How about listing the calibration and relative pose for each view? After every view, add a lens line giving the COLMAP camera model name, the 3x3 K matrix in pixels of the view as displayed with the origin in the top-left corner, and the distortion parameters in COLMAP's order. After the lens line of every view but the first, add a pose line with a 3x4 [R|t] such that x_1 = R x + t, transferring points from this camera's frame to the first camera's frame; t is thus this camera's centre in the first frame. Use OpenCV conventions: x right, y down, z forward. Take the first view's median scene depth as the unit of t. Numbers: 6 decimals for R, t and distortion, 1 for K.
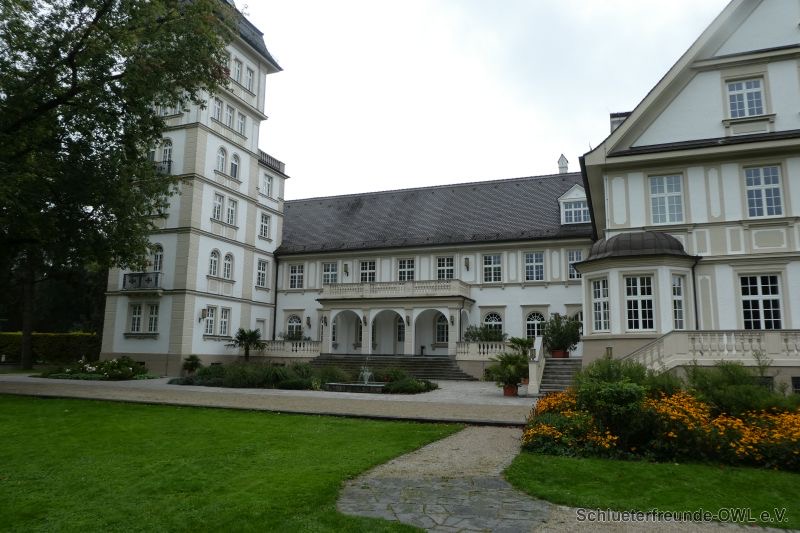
lens RADIAL K [[570.9, 0, 403.3], [0, 570.9, 265.3], [0, 0, 1]] dist [-0.036410, 0.014537]
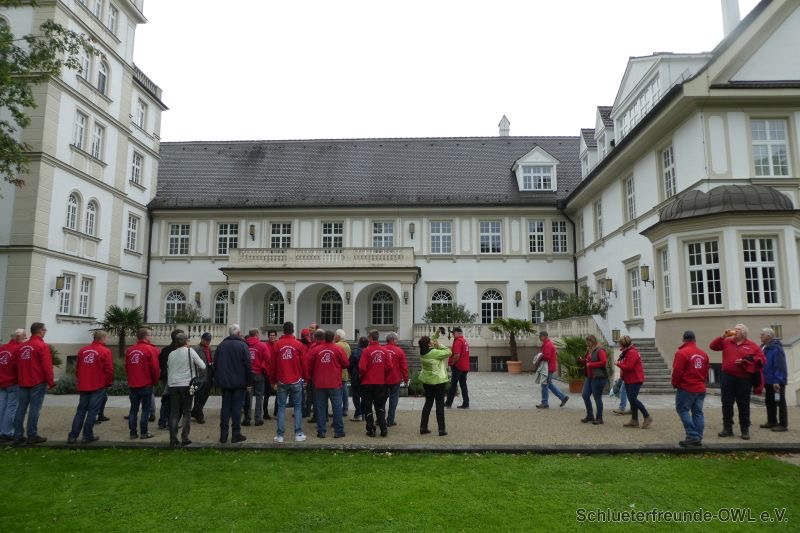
lens RADIAL K [[570.9, 0, 406.1], [0, 570.9, 264.2], [0, 0, 1]] dist [-0.036410, 0.014537]
pose [[0.946174, 0.030096, 0.322256, -0.166268], [-0.037579, 0.999149, 0.017026, 0.033139], [-0.321470, -0.028220, 0.946499, 0.219143]]
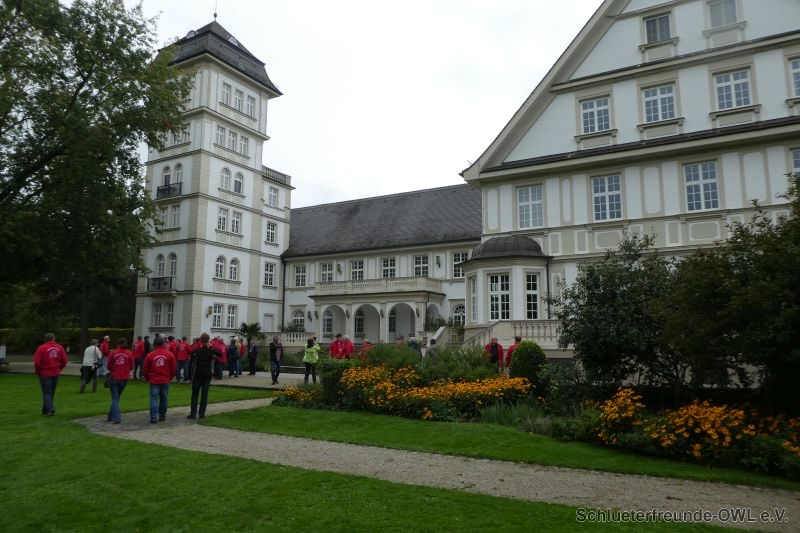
lens RADIAL K [[570.9, 0, 401.5], [0, 570.9, 266.9], [0, 0, 1]] dist [-0.036410, 0.014537]
pose [[0.988294, -0.026850, -0.150178, 0.211466], [0.029408, 0.999457, 0.014836, -0.010932], [0.149699, -0.019079, 0.988548, -0.107725]]
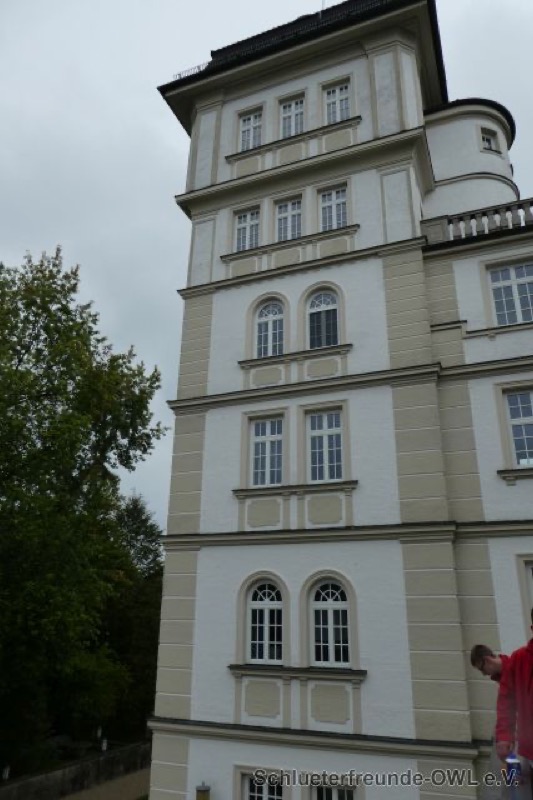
lens RADIAL K [[570.9, 0, 262.4], [0, 570.9, 412.5], [0, 0, 1]] dist [-0.036410, 0.014537]
pose [[-0.017139, -0.372487, -0.927879, 0.012015], [0.141172, 0.917817, -0.371055, 0.007402], [0.989837, -0.137350, 0.036854, 0.981074]]
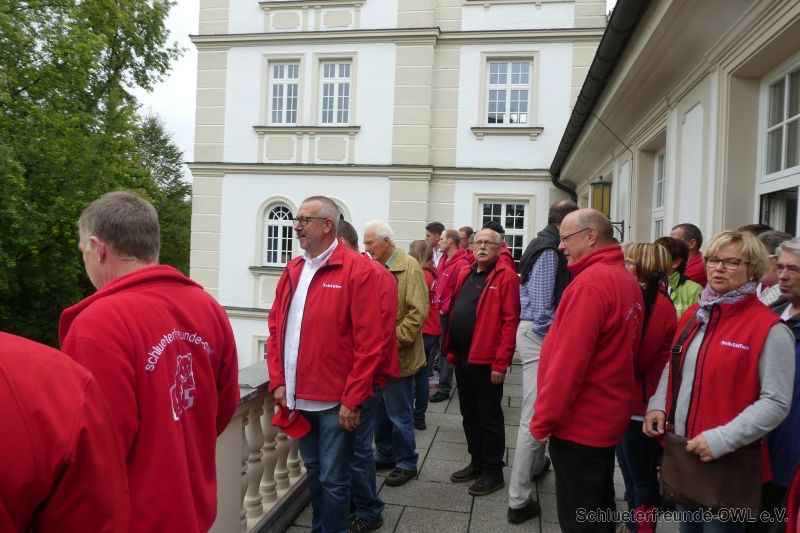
lens RADIAL K [[570.9, 0, 397.7], [0, 570.9, 268.2], [0, 0, 1]] dist [-0.036410, 0.014537]
pose [[0.180251, 0.015199, -0.983503, 0.081756], [0.115427, 0.992645, 0.036495, 0.014773], [0.976824, -0.120102, 0.177171, 0.986007]]
